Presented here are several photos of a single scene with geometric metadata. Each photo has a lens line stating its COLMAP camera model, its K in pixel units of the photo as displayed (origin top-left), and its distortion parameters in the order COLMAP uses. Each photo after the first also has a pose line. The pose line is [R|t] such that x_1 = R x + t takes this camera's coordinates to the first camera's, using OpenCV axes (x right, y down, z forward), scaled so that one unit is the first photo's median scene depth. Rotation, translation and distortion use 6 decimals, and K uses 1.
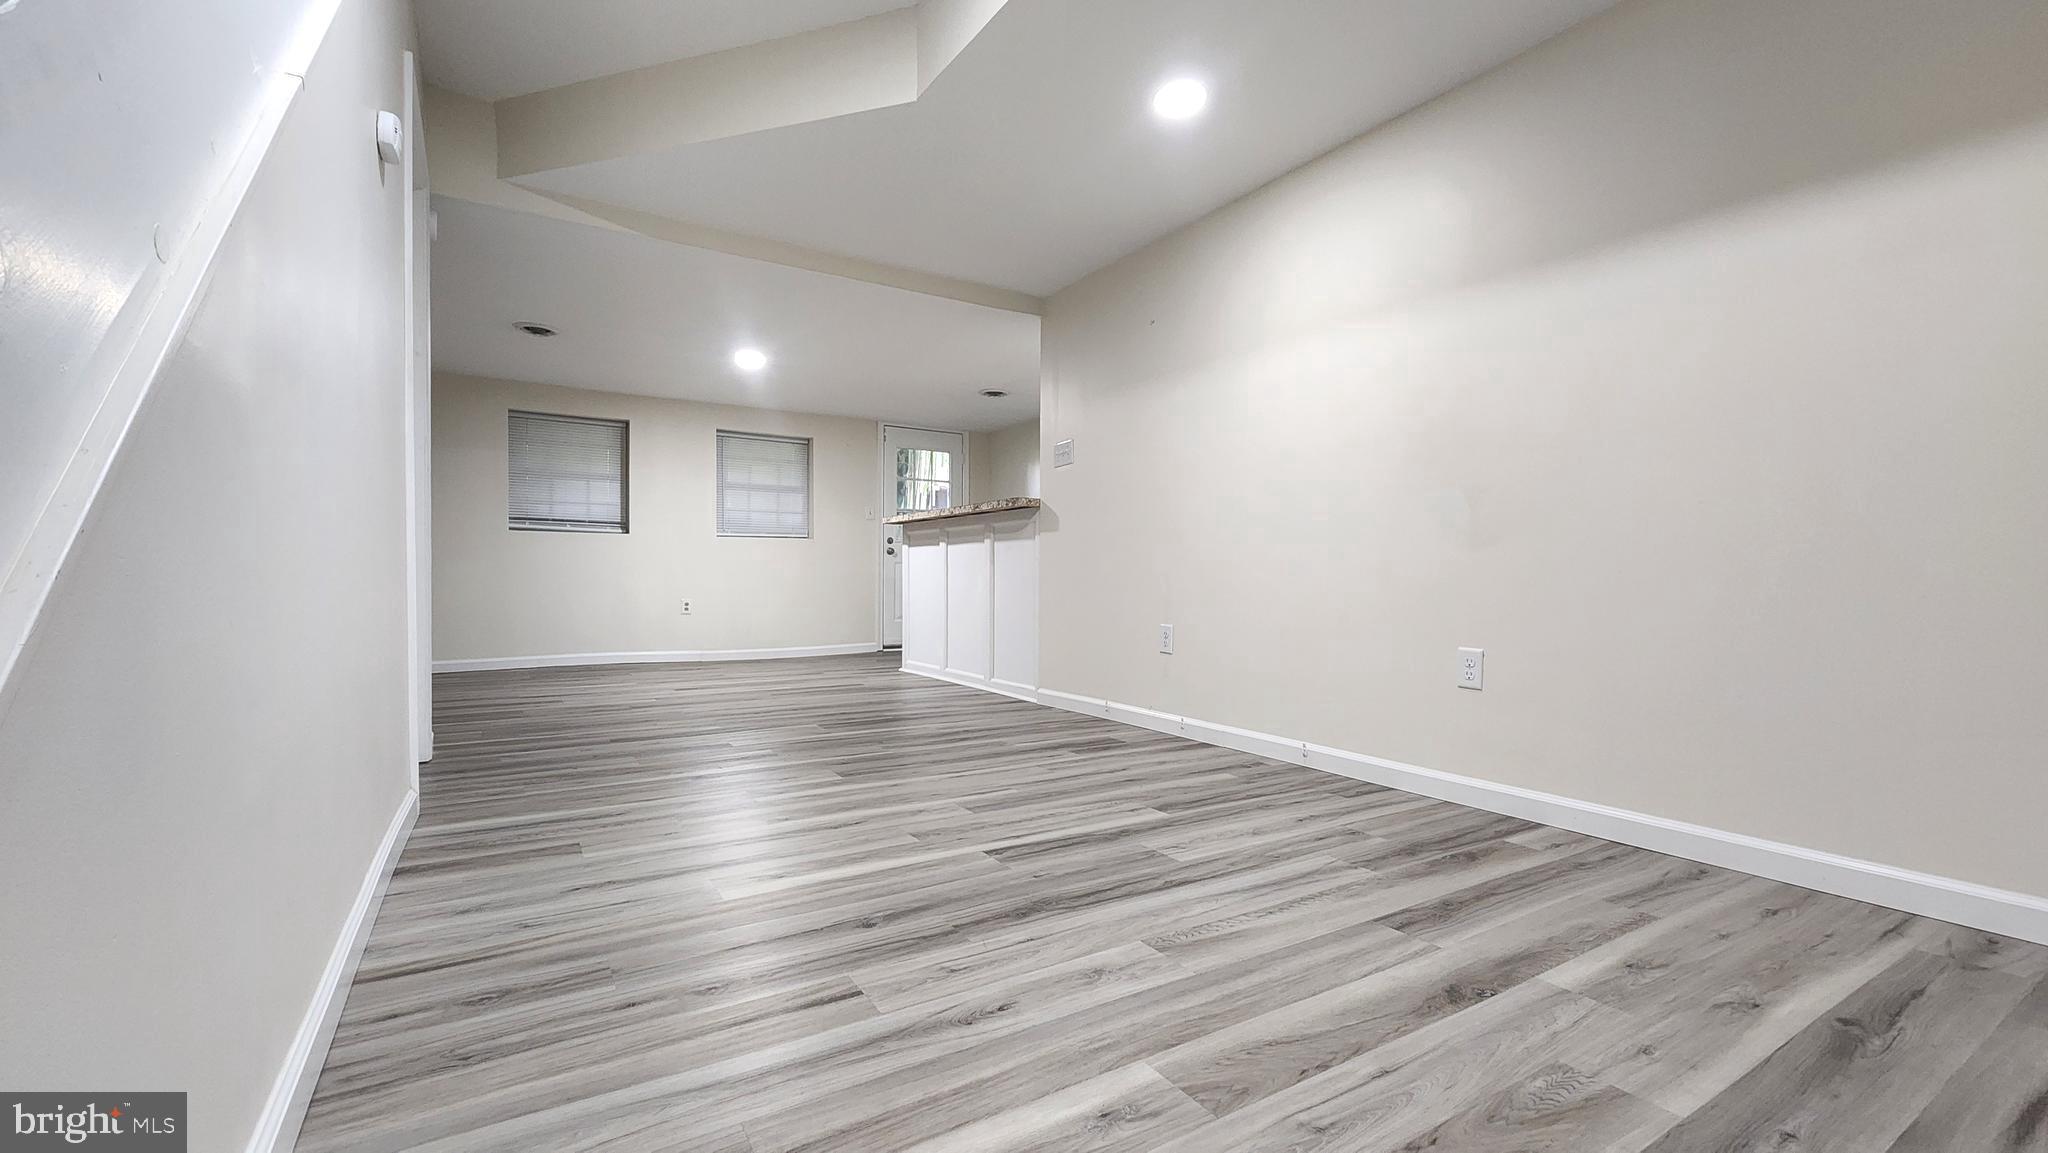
lens RADIAL K [[848.9, 0, 1027.4], [0, 848.9, 582.8], [0, 0, 1]] dist [-0.000141, -0.000076]
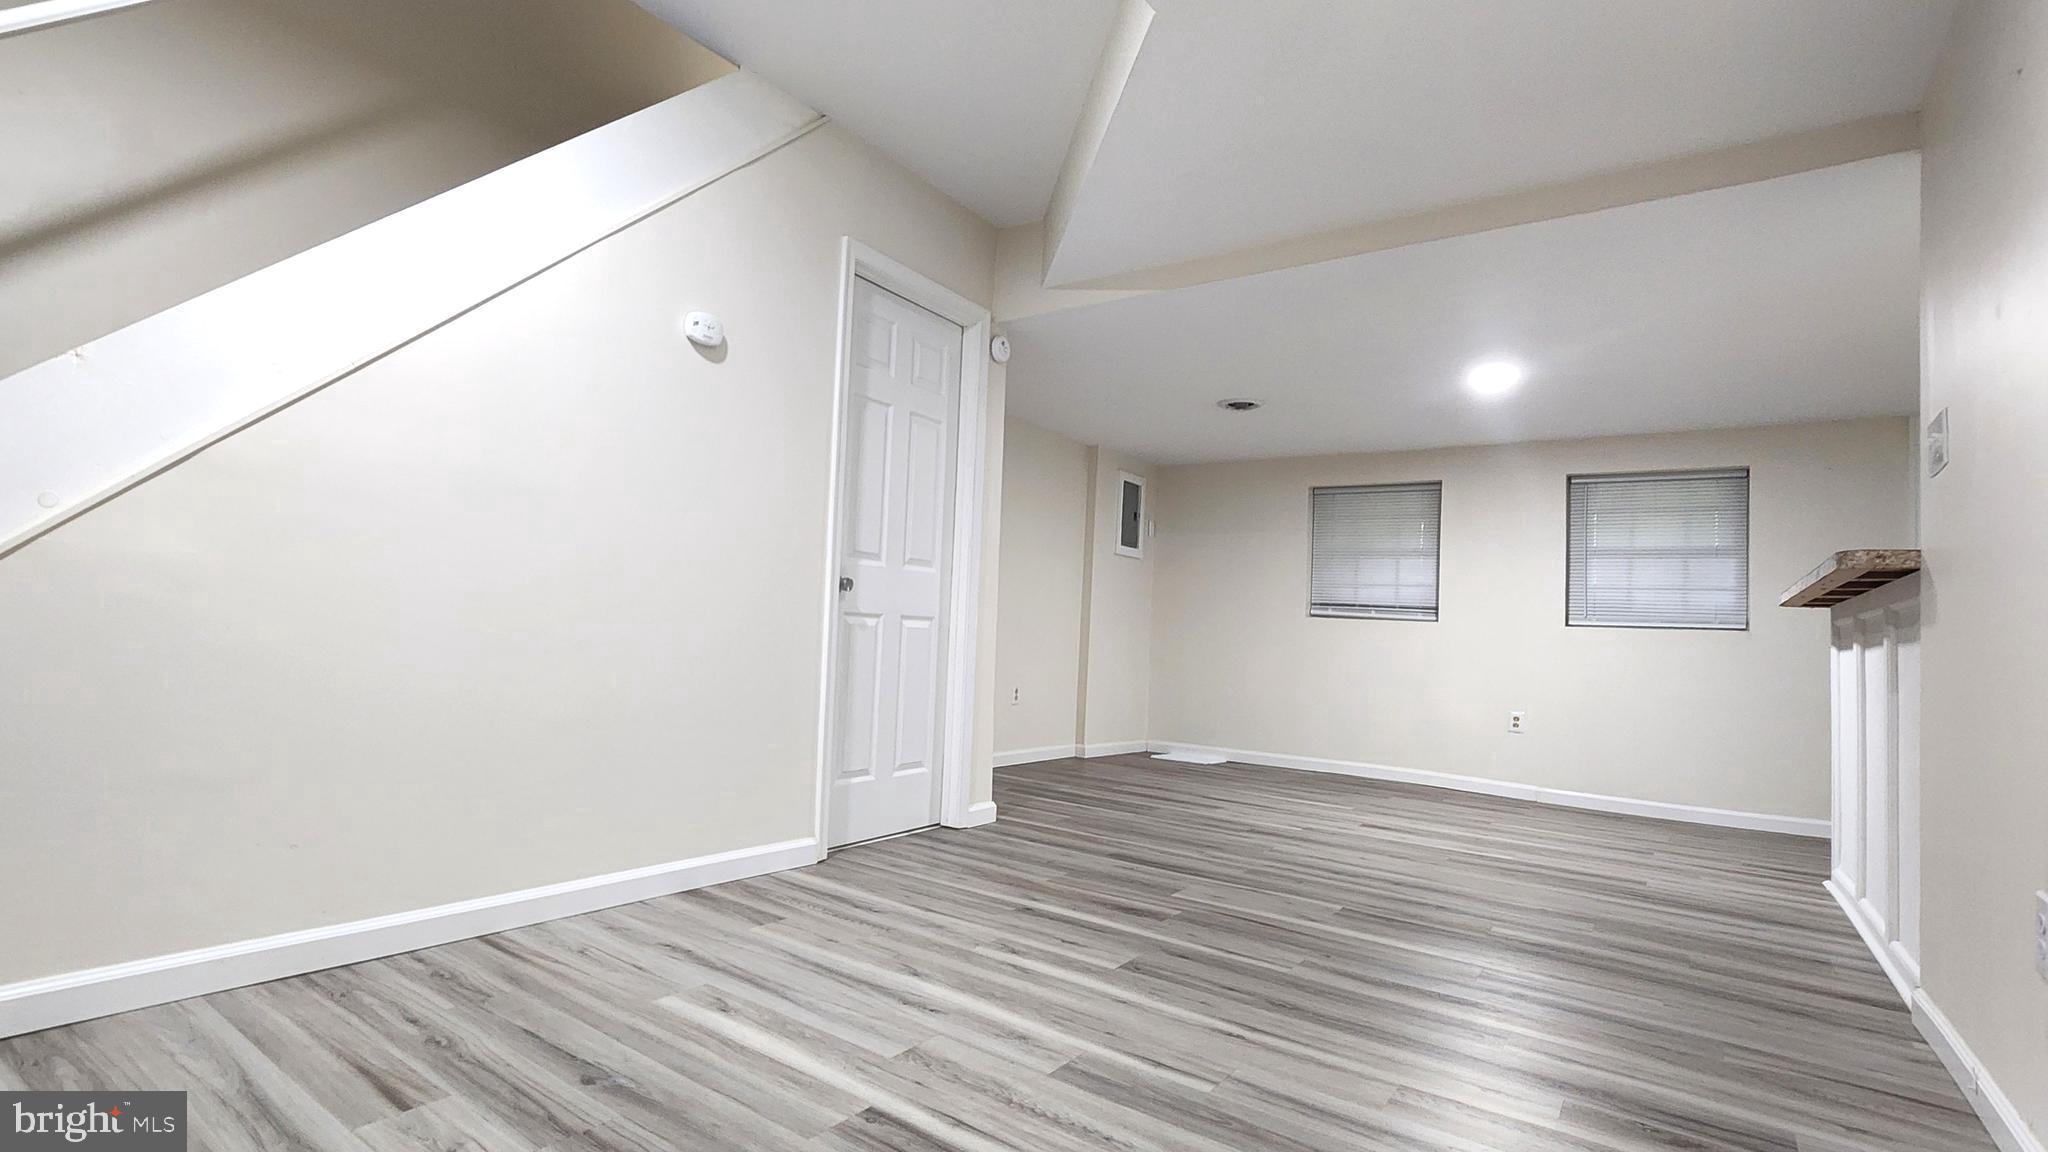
lens RADIAL K [[963.8, 0, 923.7], [0, 963.8, 575.5], [0, 0, 1]] dist [0.001593, -0.000045]
pose [[0.333757, -0.038540, -0.941871, 0.284334], [-0.056240, 0.996570, -0.060707, -0.023832], [0.940980, 0.073232, 0.330445, 0.308800]]
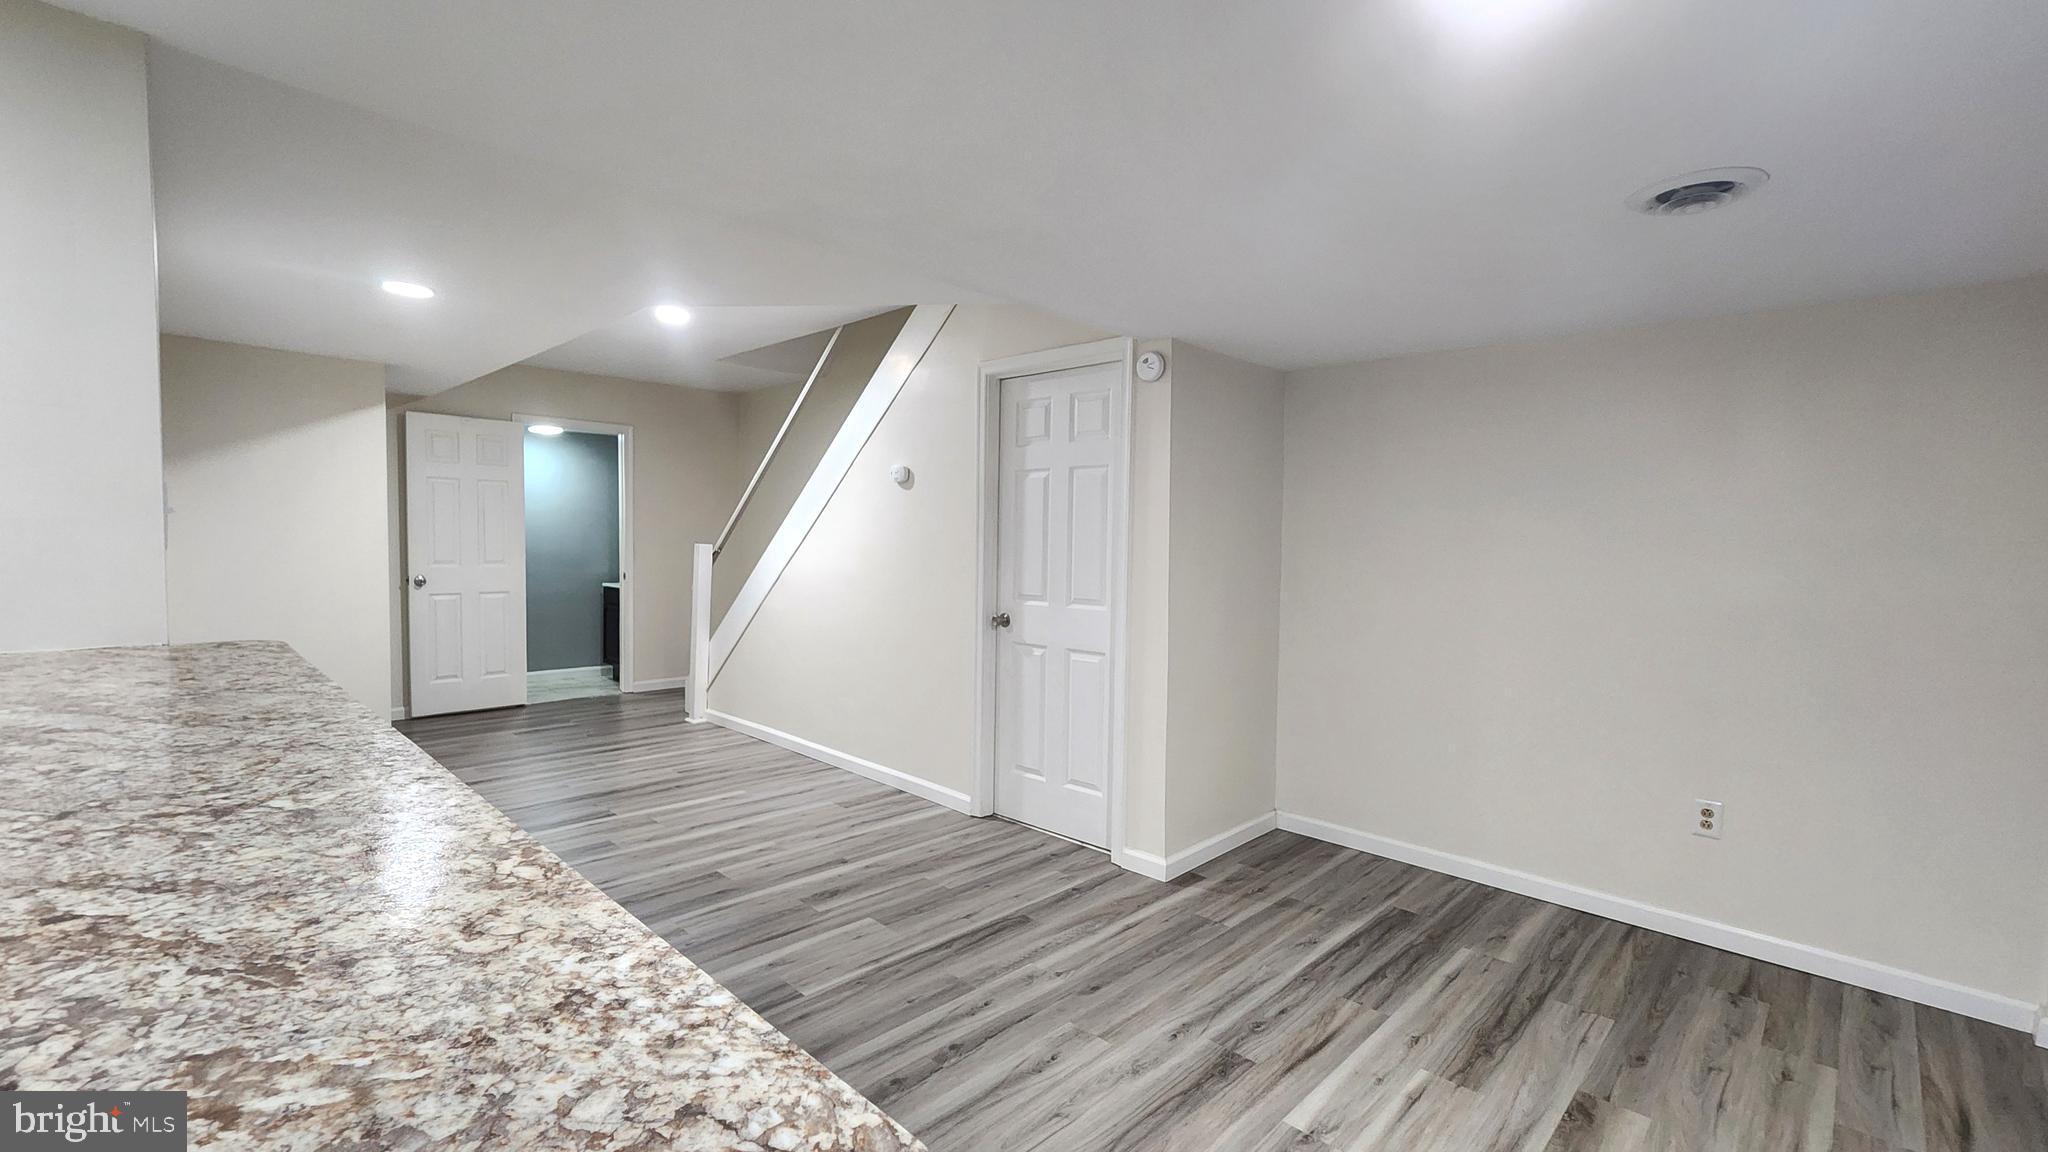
lens RADIAL K [[871.5, 0, 1024.3], [0, 871.5, 584.0], [0, 0, 1]] dist [0.001074, 0.000005]
pose [[-0.971681, -0.013905, -0.235886, -0.189619], [-0.028707, 0.997819, 0.059434, -0.134984], [0.234545, 0.064522, -0.969962, 1.241380]]
